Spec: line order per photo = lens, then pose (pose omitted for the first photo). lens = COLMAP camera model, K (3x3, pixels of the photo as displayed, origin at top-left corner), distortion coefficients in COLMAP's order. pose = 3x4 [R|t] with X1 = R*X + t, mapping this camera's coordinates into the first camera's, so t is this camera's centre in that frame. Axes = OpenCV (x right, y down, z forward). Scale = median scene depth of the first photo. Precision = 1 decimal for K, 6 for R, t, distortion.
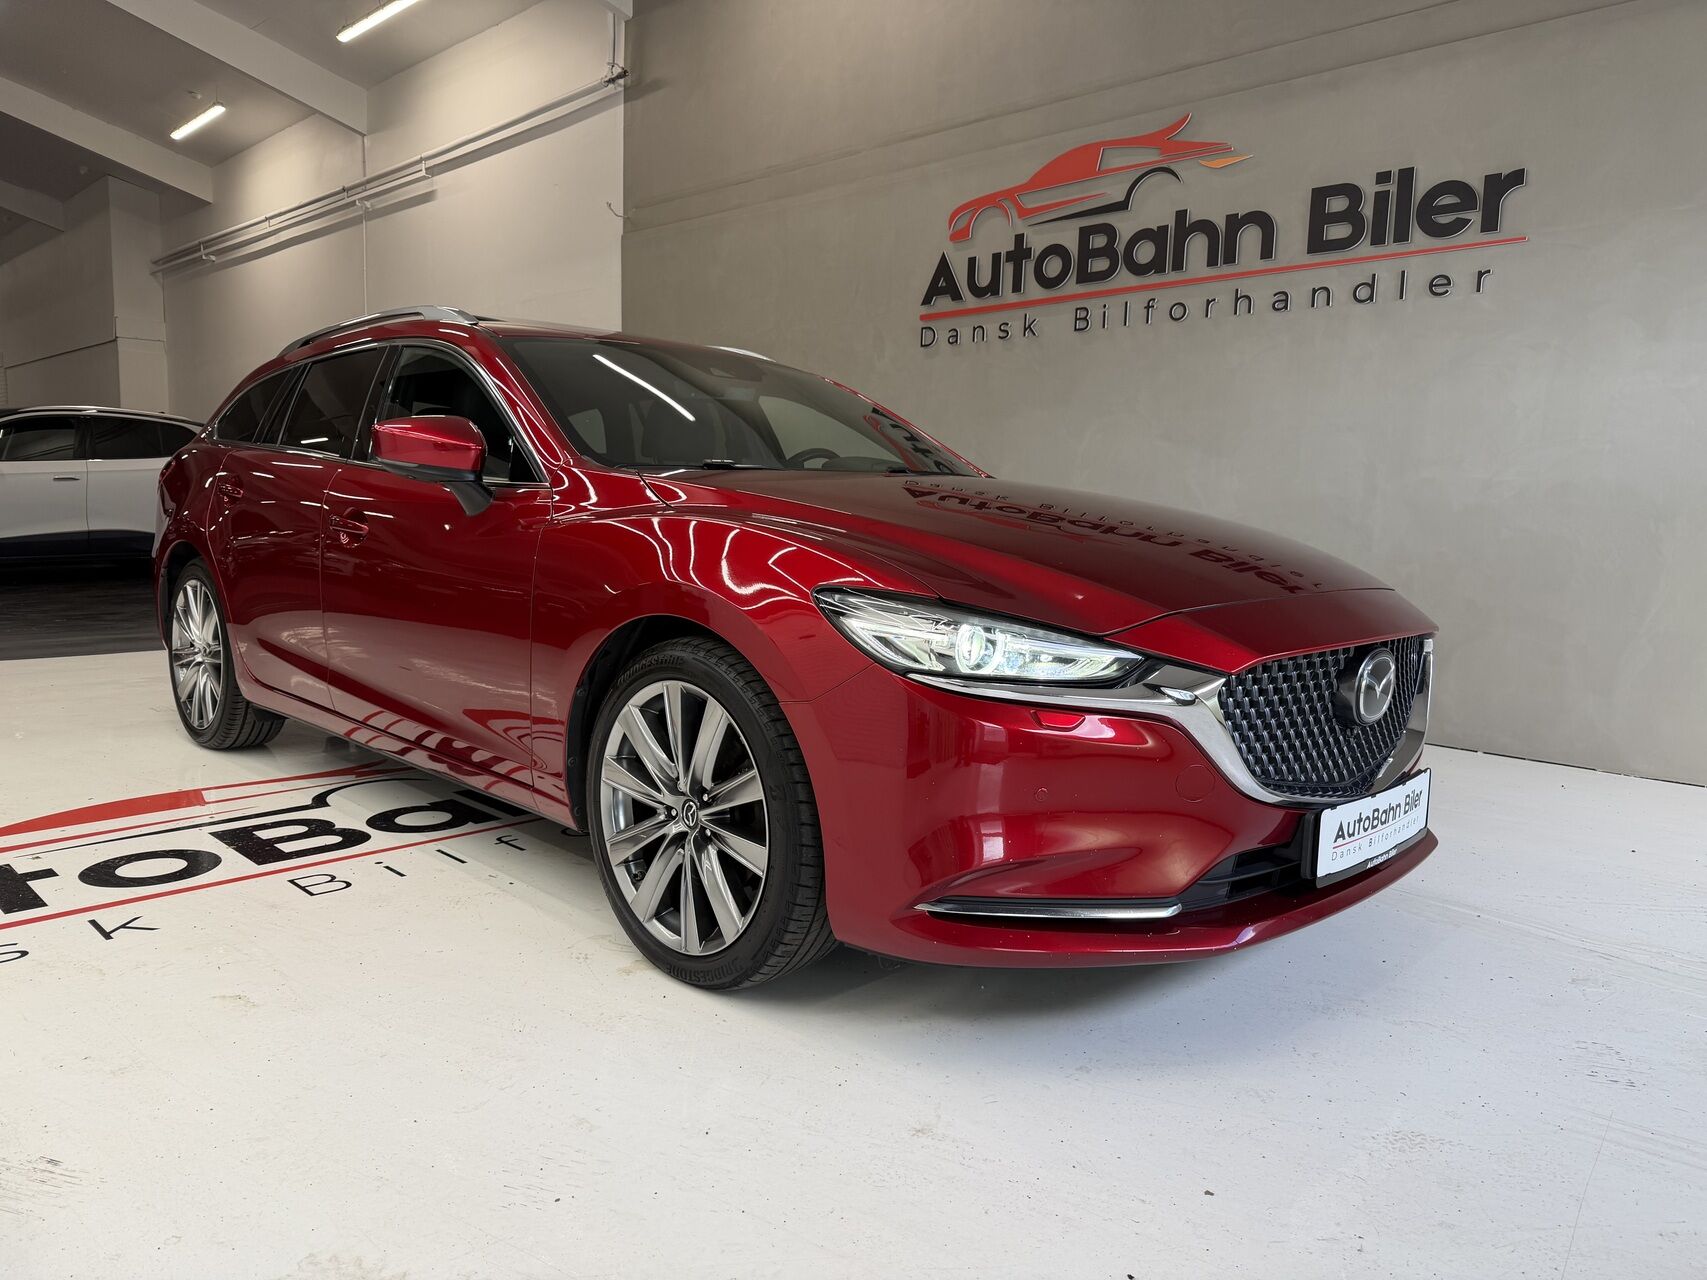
lens RADIAL K [[1198.4, 0, 853.5], [0, 1198.4, 640.0], [0, 0, 1]] dist [-0.005339, -0.010820]
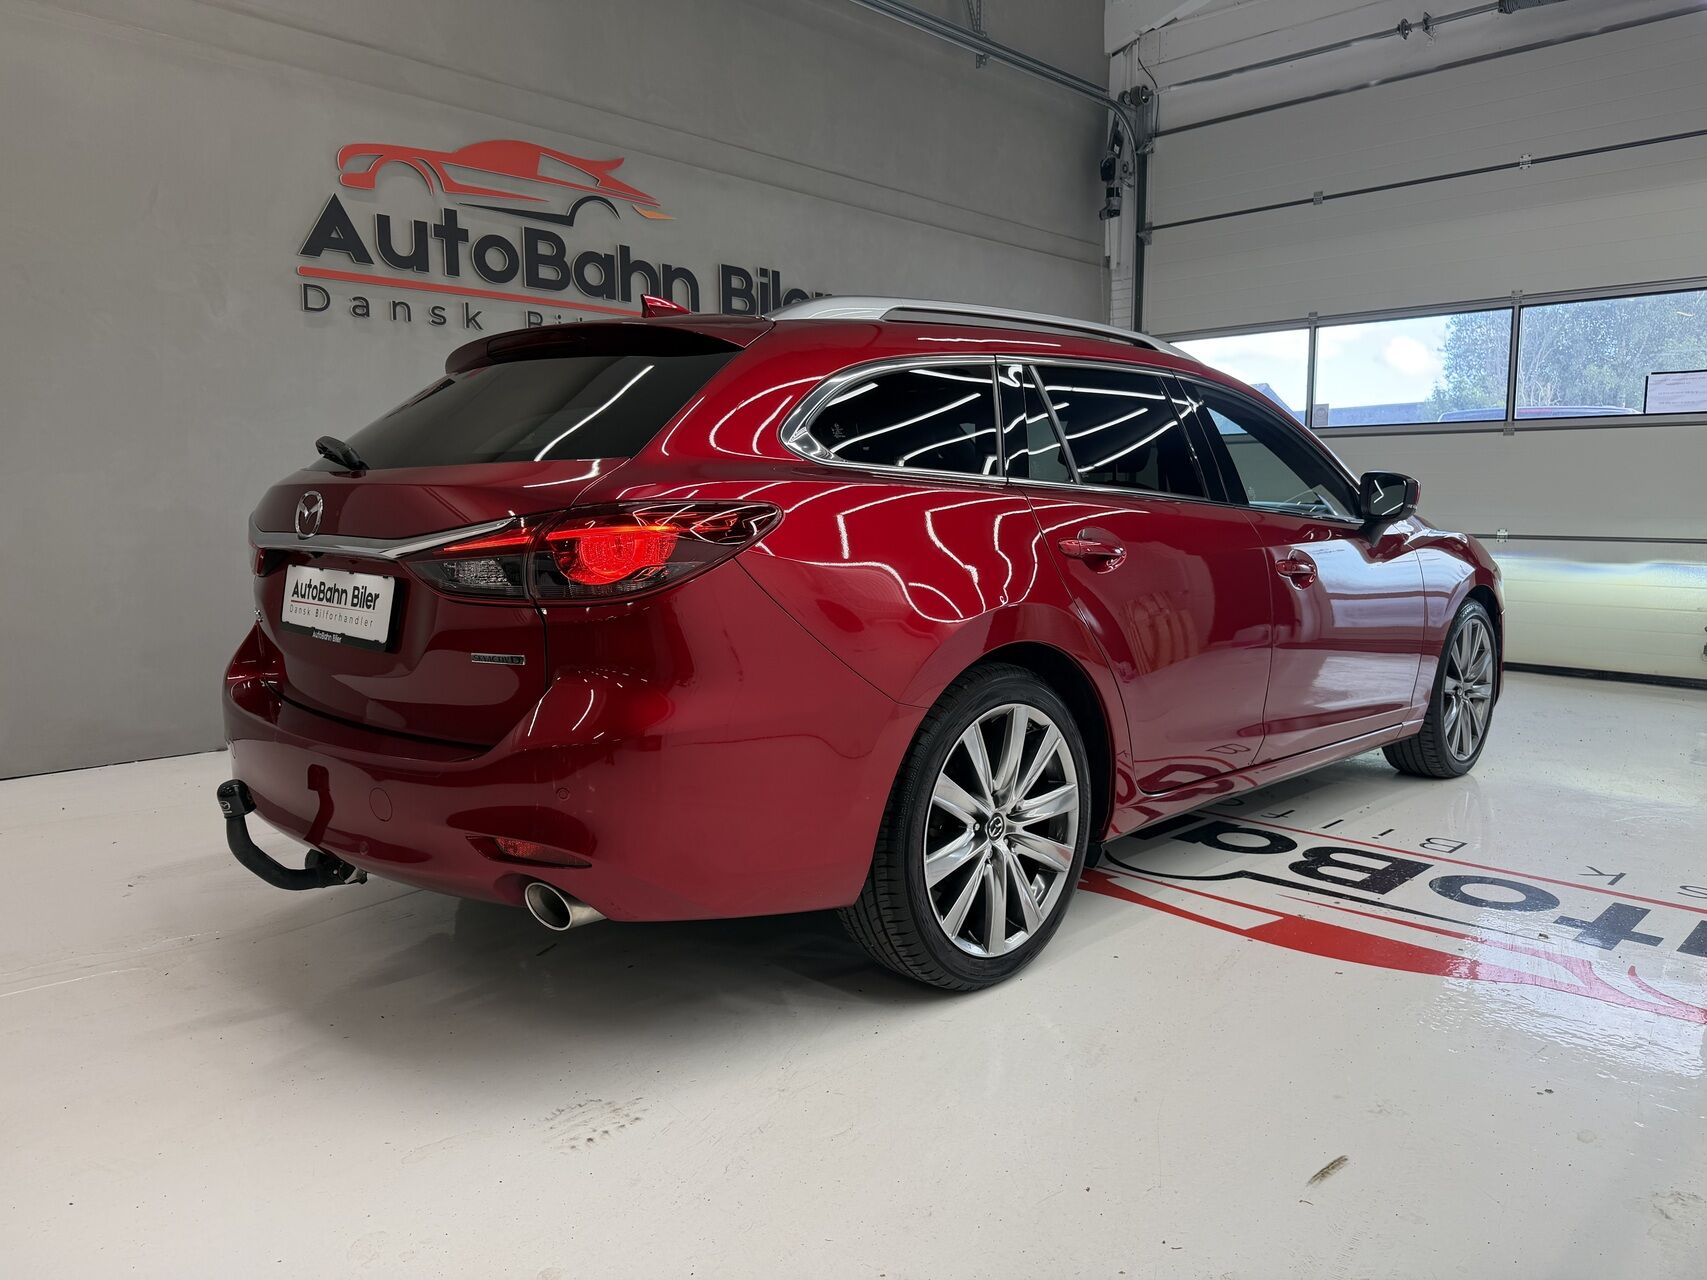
lens RADIAL K [[1215.7, 0, 839.3], [0, 1215.7, 631.2], [0, 0, 1]] dist [0.073292, -0.093335]
pose [[-0.004377, -0.134543, 0.990898, -0.872549], [0.106822, 0.985175, 0.134238, -0.137158], [-0.994269, 0.106437, 0.010060, 0.812166]]
